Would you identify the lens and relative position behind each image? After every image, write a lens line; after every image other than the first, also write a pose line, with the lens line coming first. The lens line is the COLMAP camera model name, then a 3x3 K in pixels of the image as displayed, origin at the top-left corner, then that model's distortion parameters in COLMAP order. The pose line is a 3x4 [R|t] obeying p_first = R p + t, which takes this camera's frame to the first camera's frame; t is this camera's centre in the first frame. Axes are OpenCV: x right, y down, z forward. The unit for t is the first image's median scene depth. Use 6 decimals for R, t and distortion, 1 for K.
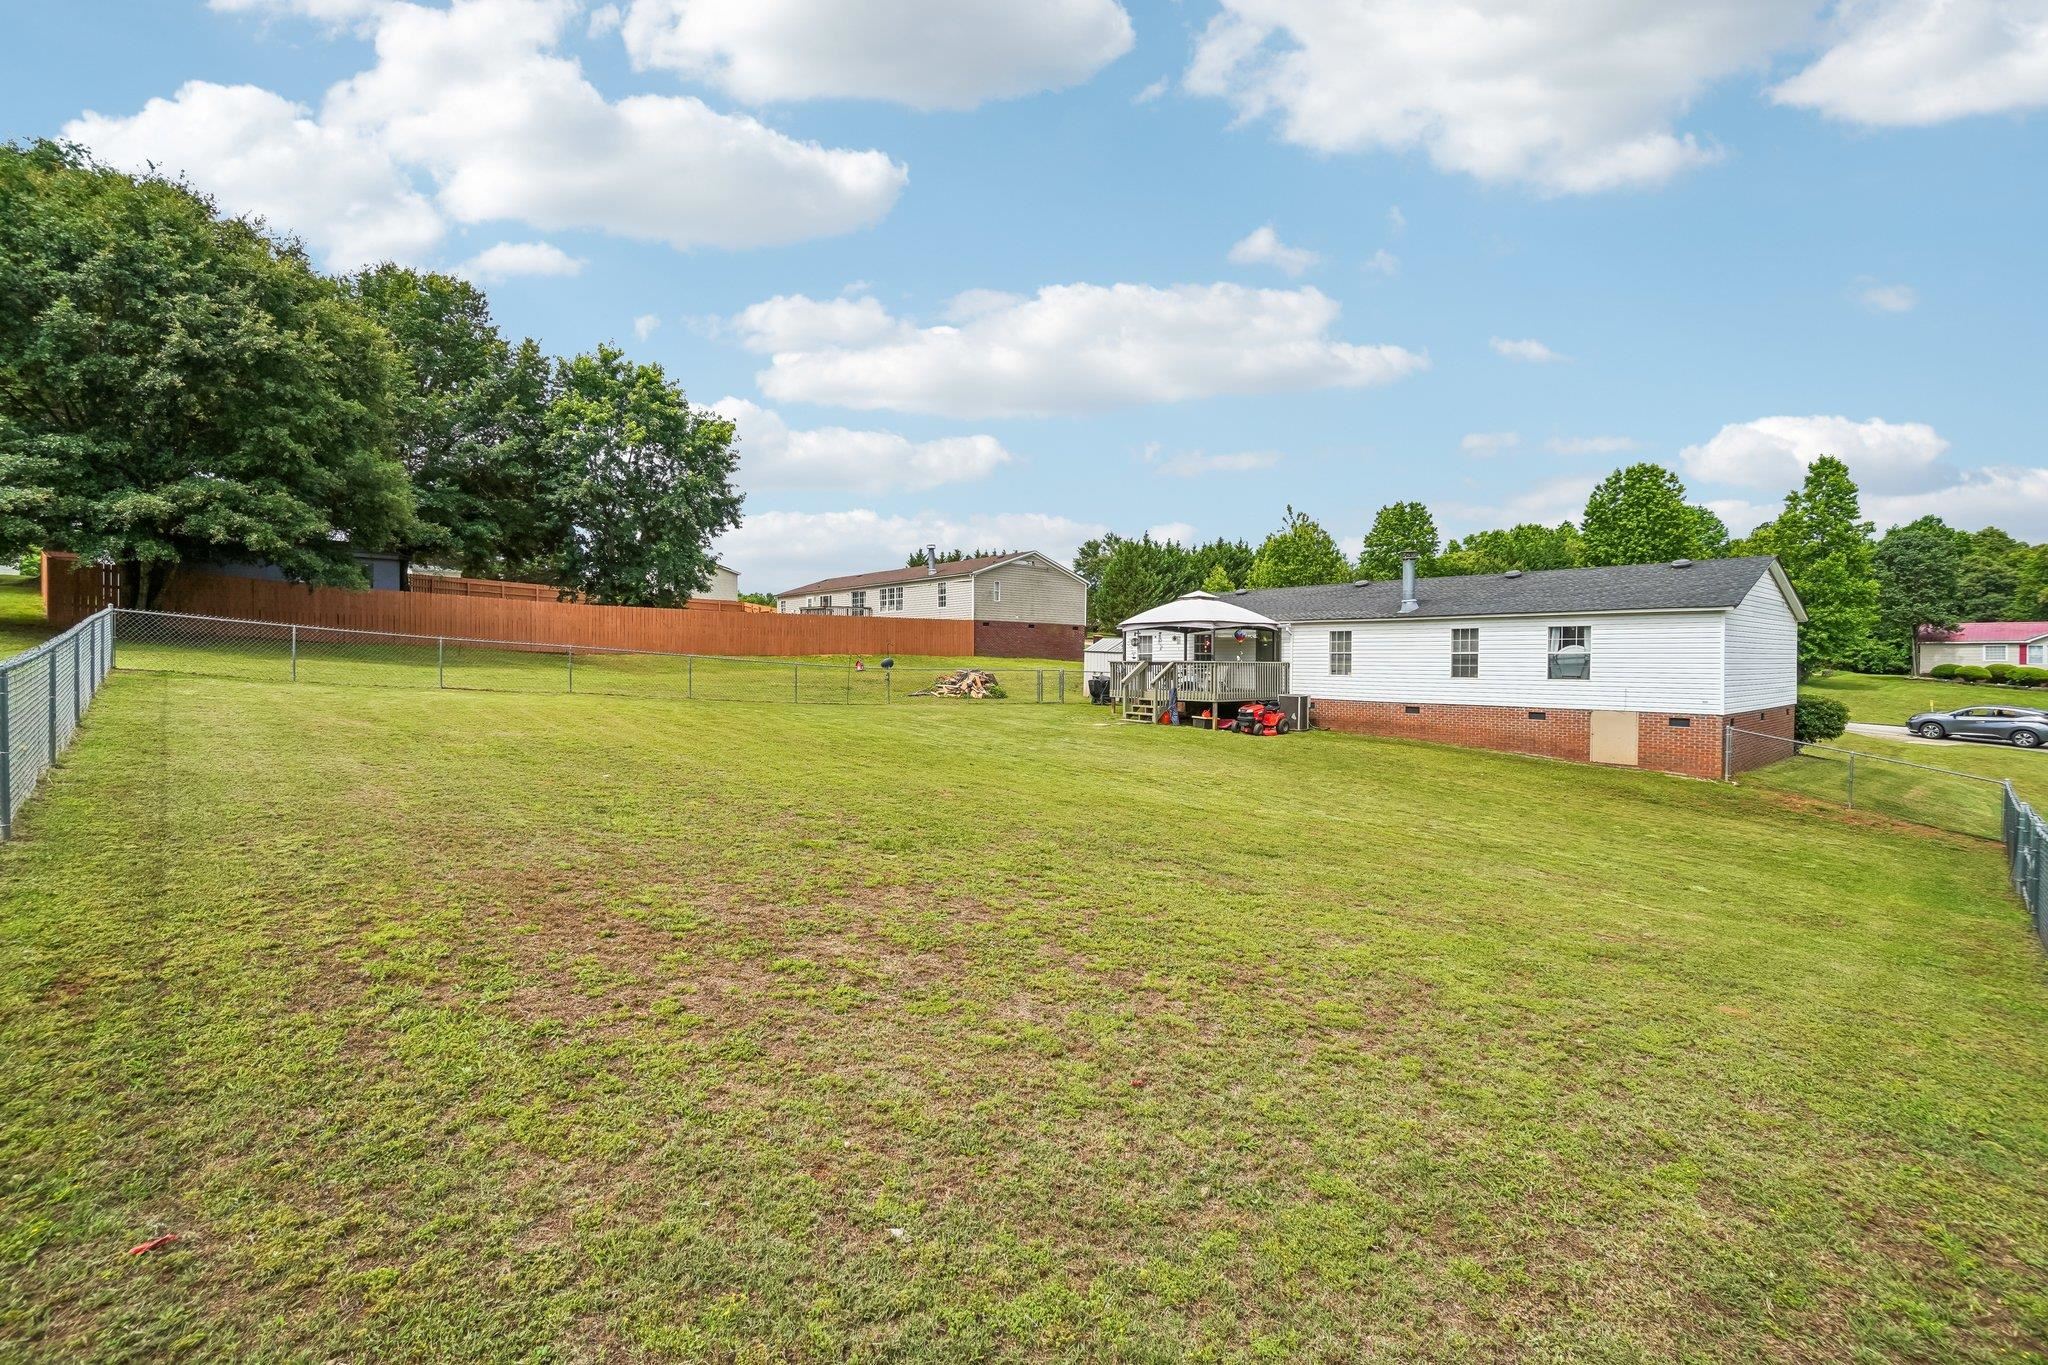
lens RADIAL K [[917.7, 0, 1017.5], [0, 917.7, 654.2], [0, 0, 1]] dist [-0.025203, 0.000200]
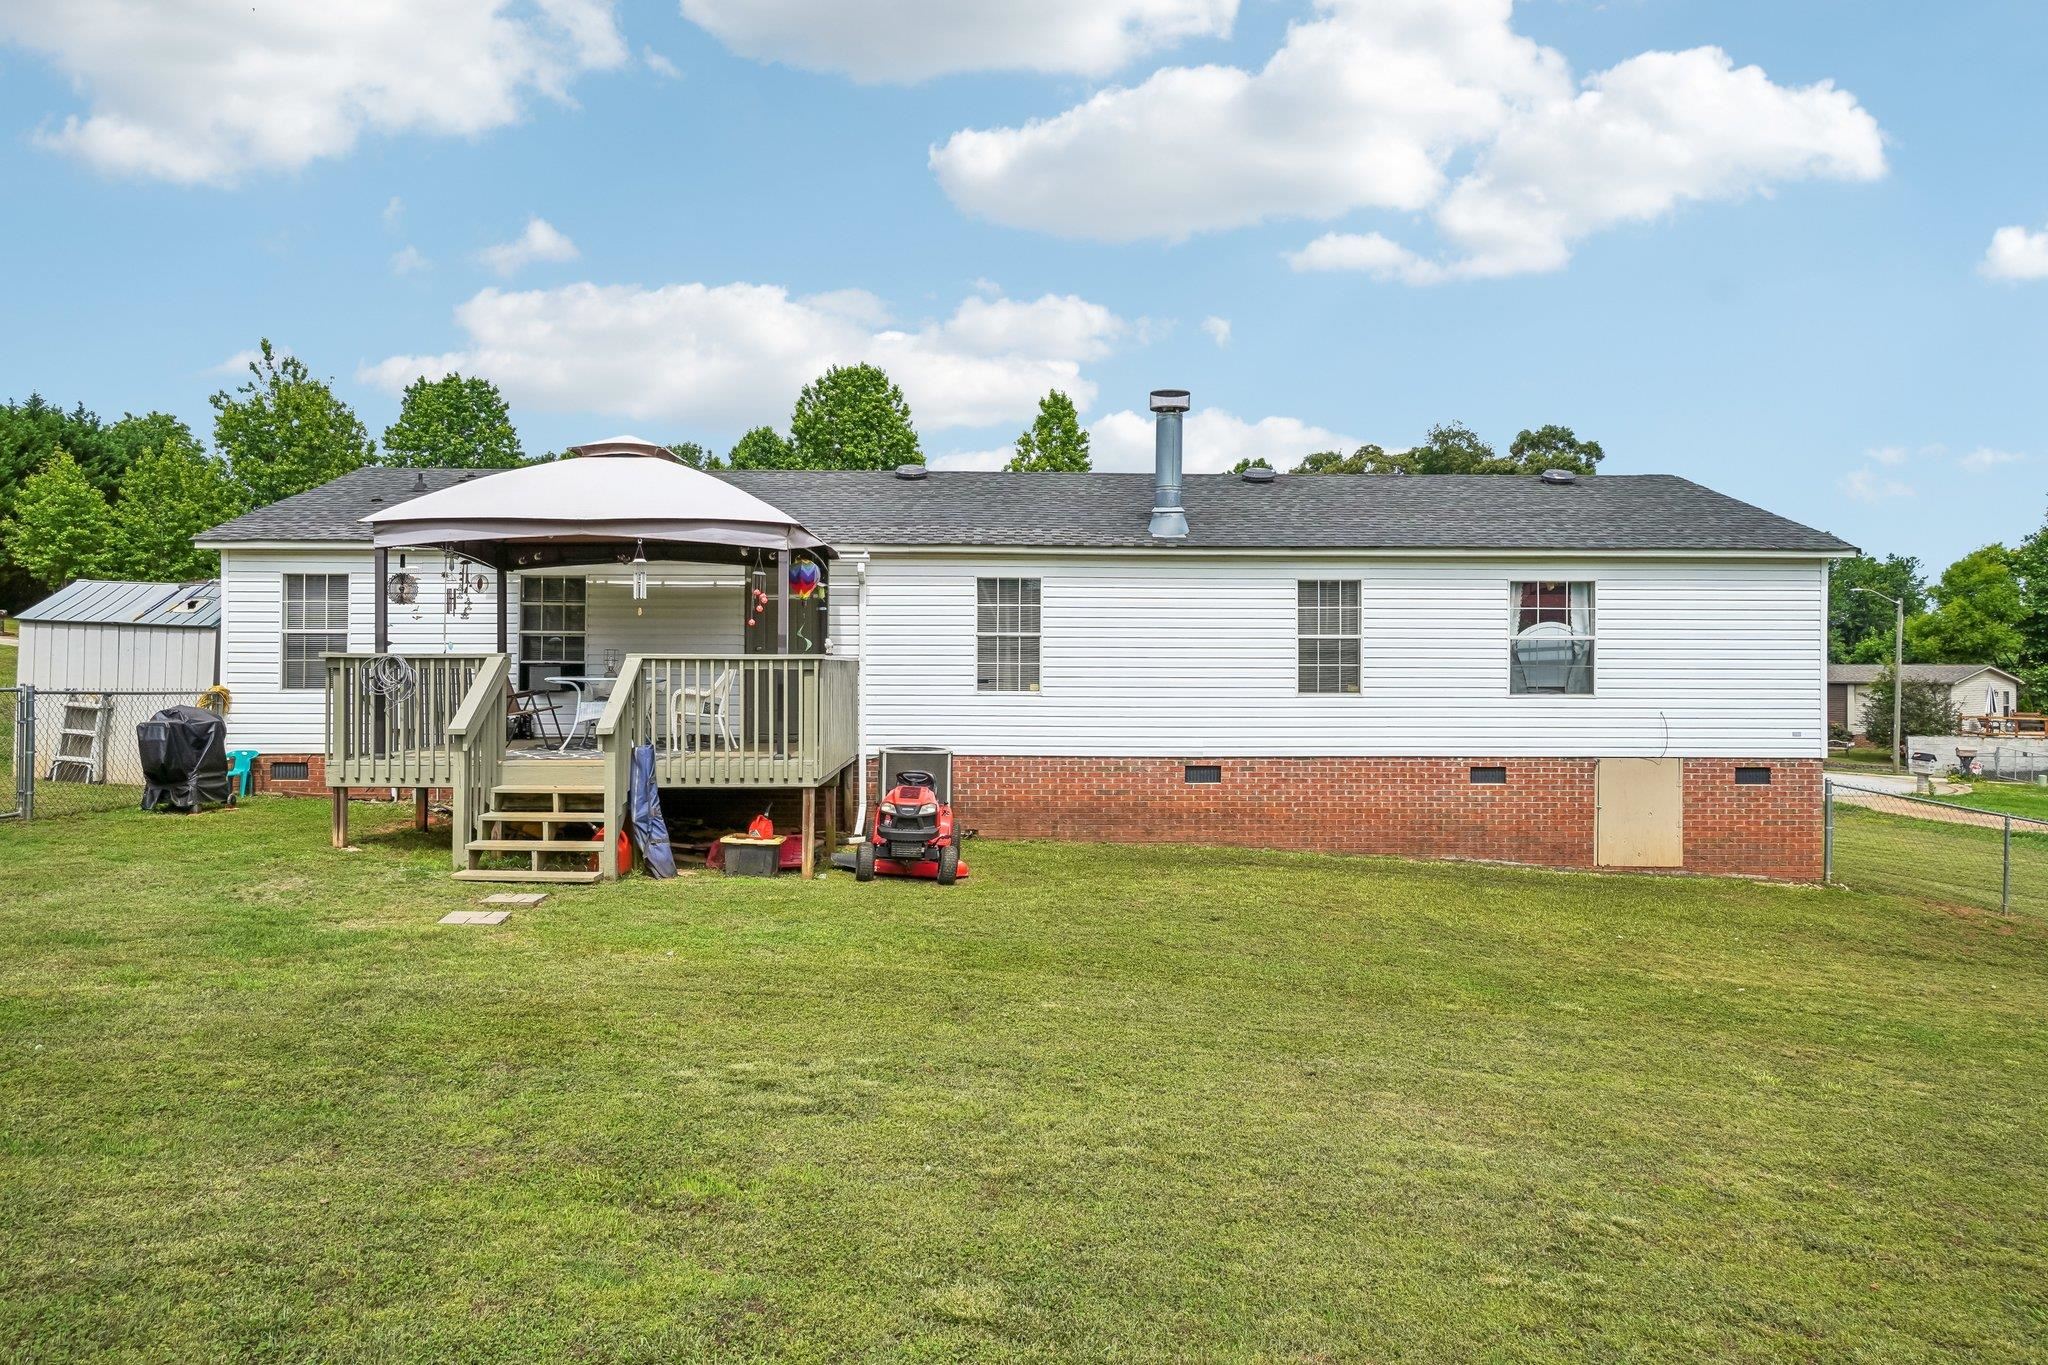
lens RADIAL K [[1379.5, 0, 1024.6], [0, 1379.5, 647.9], [0, 0, 1]] dist [0.008434, 0.025982]
pose [[0.616510, 0.006334, 0.787322, -0.103543], [-0.005394, 0.999978, -0.003821, 0.006666], [-0.787329, -0.001891, 0.616530, 0.649859]]
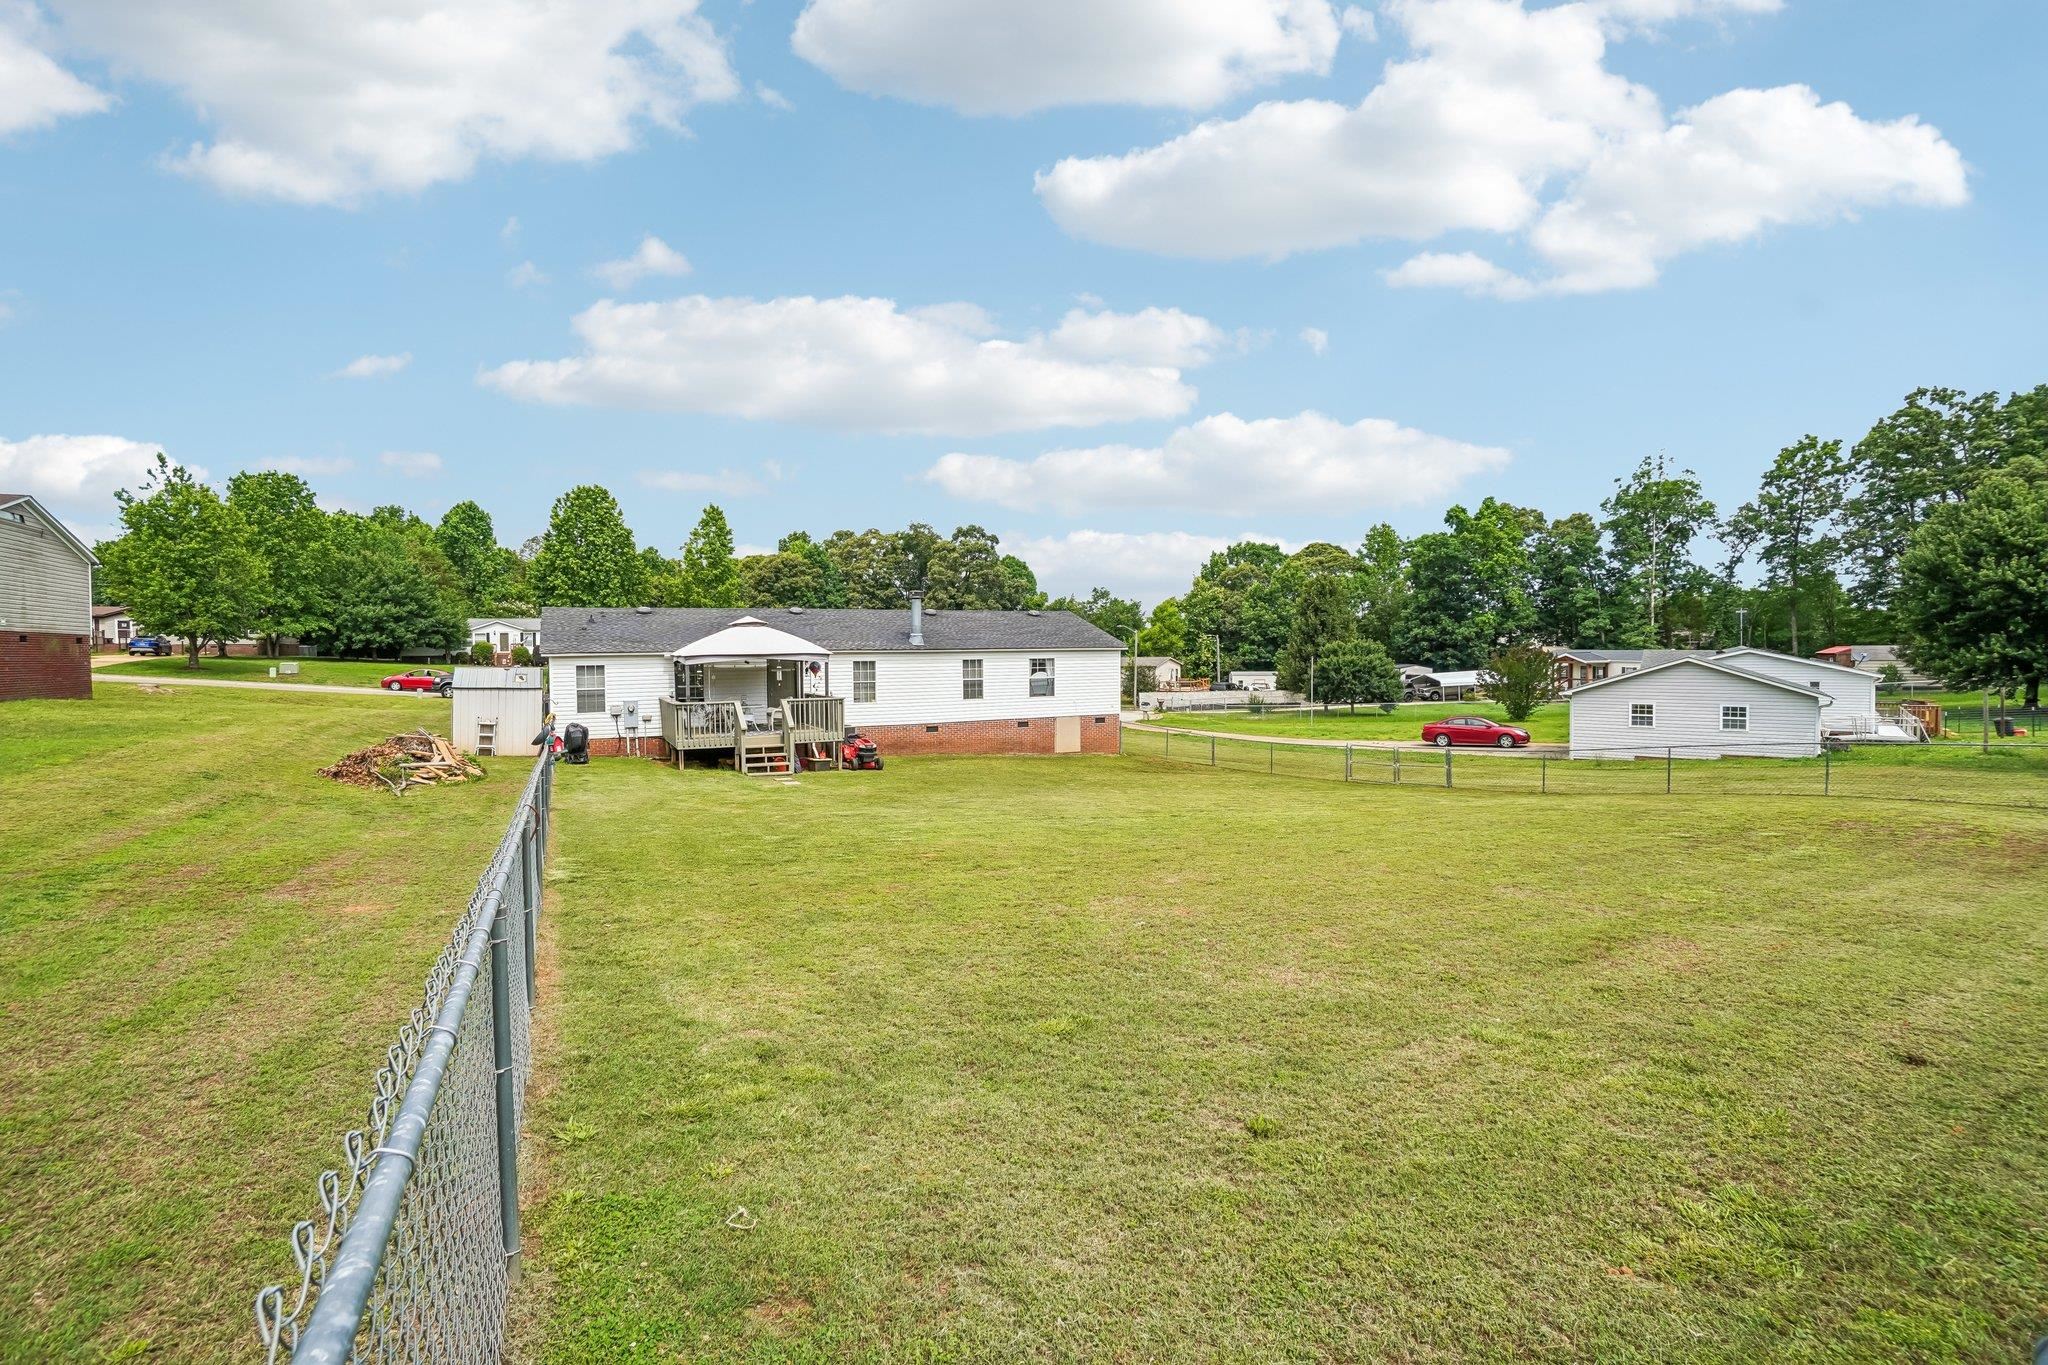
lens RADIAL K [[917.7, 0, 1017.5], [0, 917.7, 654.2], [0, 0, 1]] dist [-0.025203, 0.000200]
pose [[0.226299, -0.015825, 0.973929, -0.652563], [0.004340, 0.999874, 0.015239, -0.049523], [-0.974048, 0.000778, 0.226339, 0.601445]]
